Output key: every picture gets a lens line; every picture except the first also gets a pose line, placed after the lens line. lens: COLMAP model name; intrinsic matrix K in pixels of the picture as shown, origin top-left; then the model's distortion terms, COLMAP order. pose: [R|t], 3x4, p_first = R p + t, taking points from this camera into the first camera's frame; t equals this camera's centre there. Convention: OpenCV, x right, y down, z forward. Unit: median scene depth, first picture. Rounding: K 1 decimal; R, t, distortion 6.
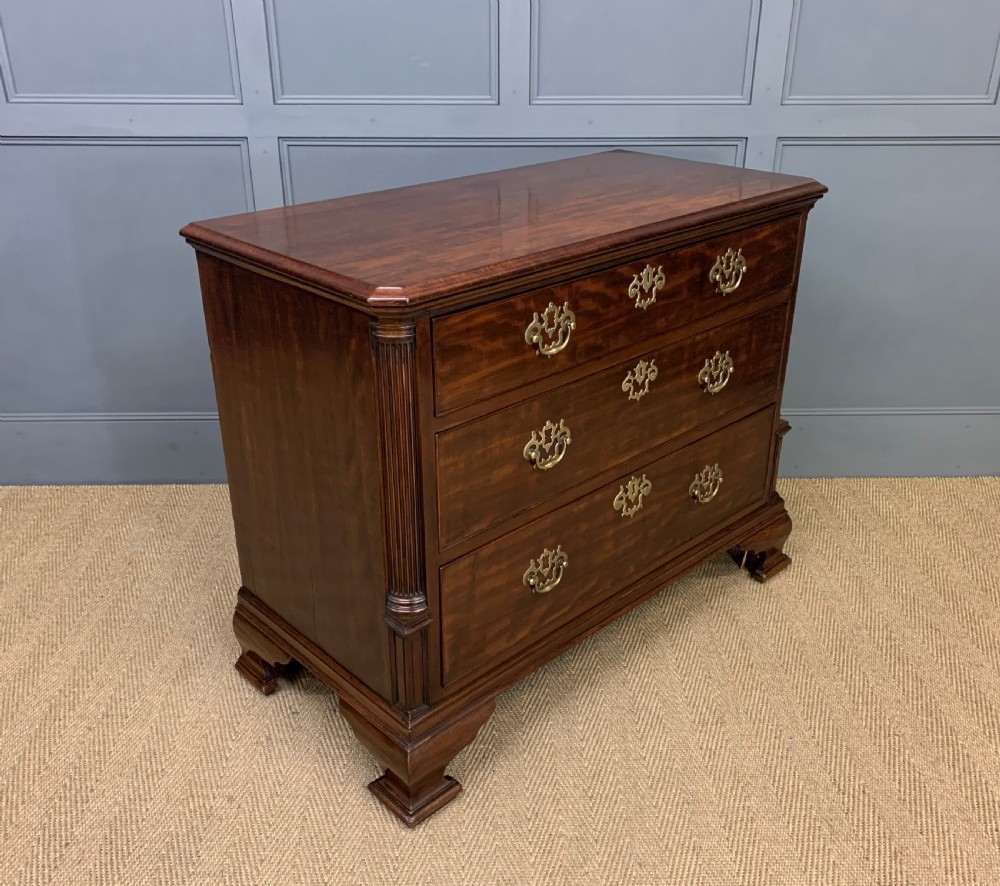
lens RADIAL K [[977.0, 0, 500.0], [0, 977.0, 443.0], [0, 0, 1]] dist [0.022103, -0.001076]
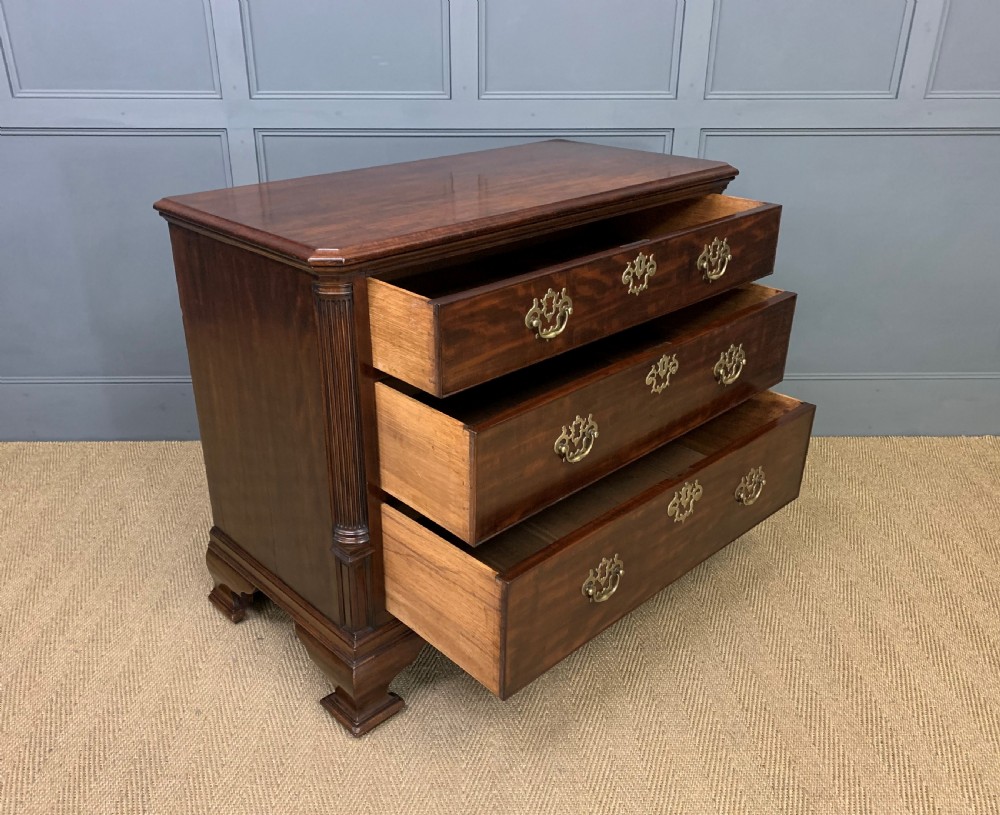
lens RADIAL K [[888.5, 0, 474.7], [0, 888.5, 413.7], [0, 0, 1]] dist [0.016775, 0.008772]
pose [[0.999940, 0.002262, -0.010725, 0.050627], [-0.002346, 0.999967, -0.007775, 0.028755], [0.010707, 0.007799, 0.999912, -0.017239]]
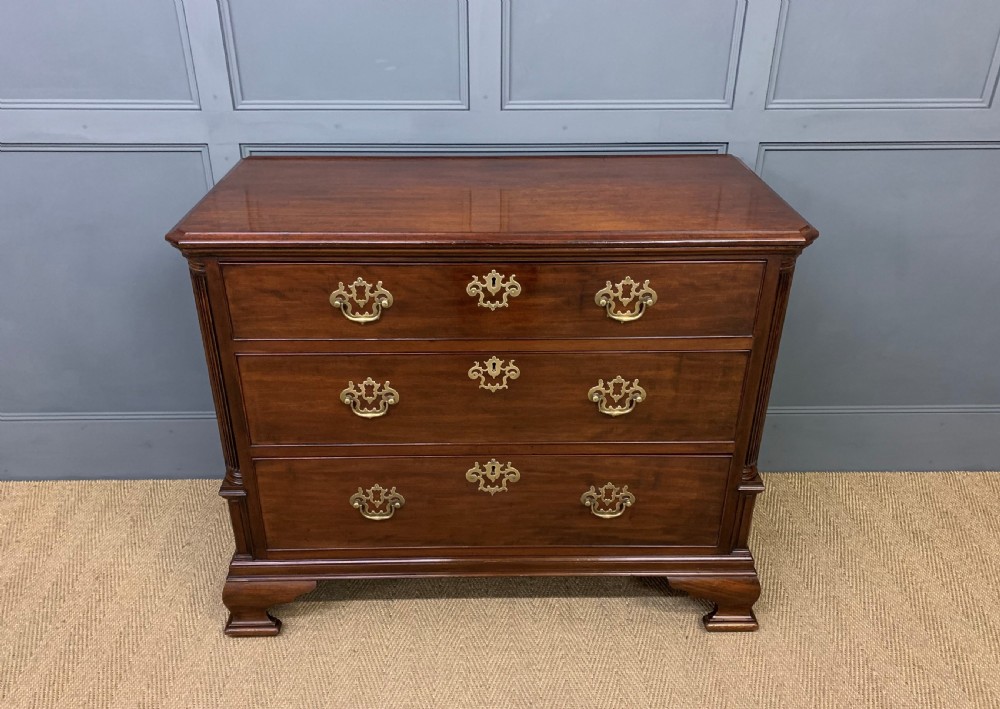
lens RADIAL K [[833.8, 0, 488.9], [0, 833.8, 379.6], [0, 0, 1]] dist [0.031322, -0.012821]
pose [[0.999986, 0.000886, -0.005179, 0.030463], [-0.000612, 0.998608, 0.052742, -0.168507], [0.005218, -0.052738, 0.998595, 0.228498]]
